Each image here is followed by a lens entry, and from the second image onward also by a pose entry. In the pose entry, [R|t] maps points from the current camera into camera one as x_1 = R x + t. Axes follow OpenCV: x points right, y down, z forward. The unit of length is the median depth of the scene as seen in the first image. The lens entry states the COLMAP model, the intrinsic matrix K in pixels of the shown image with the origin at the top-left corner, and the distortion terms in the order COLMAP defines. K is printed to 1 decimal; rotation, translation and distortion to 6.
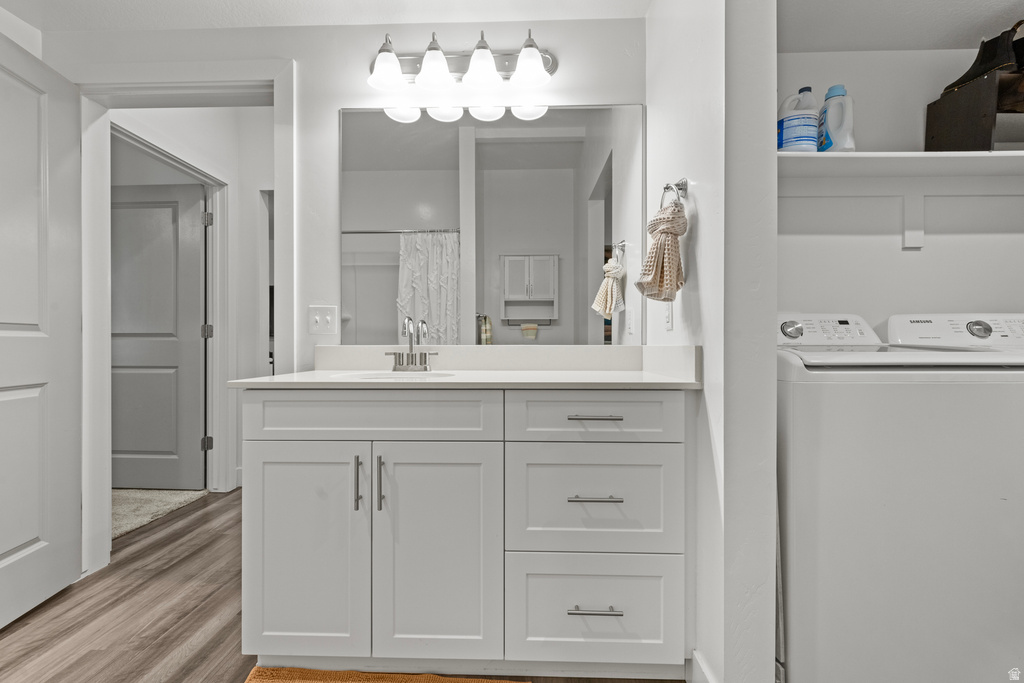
lens RADIAL K [[504.5, 0, 512.0], [0, 504.5, 341.5], [0, 0, 1]] dist [0.005135, -0.000651]
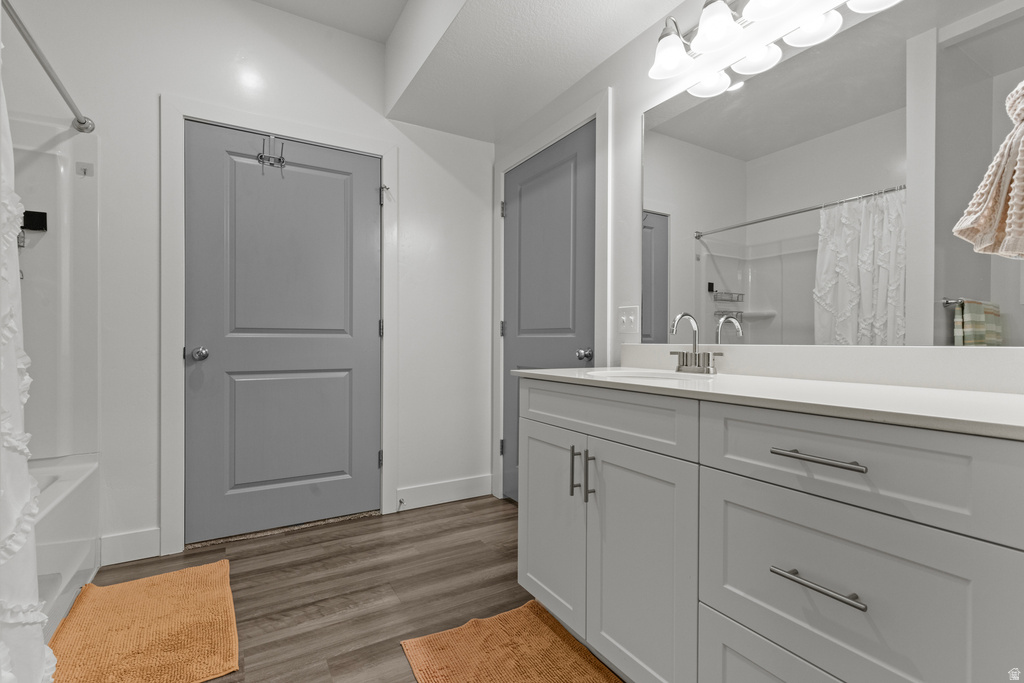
lens RADIAL K [[504.5, 0, 512.0], [0, 504.5, 341.5], [0, 0, 1]] dist [0.005135, -0.000651]
pose [[0.466157, 0.002537, -0.884698, 0.447656], [-0.001635, 0.999997, 0.002006, 0.001150], [0.884700, 0.000511, 0.466160, 0.290259]]
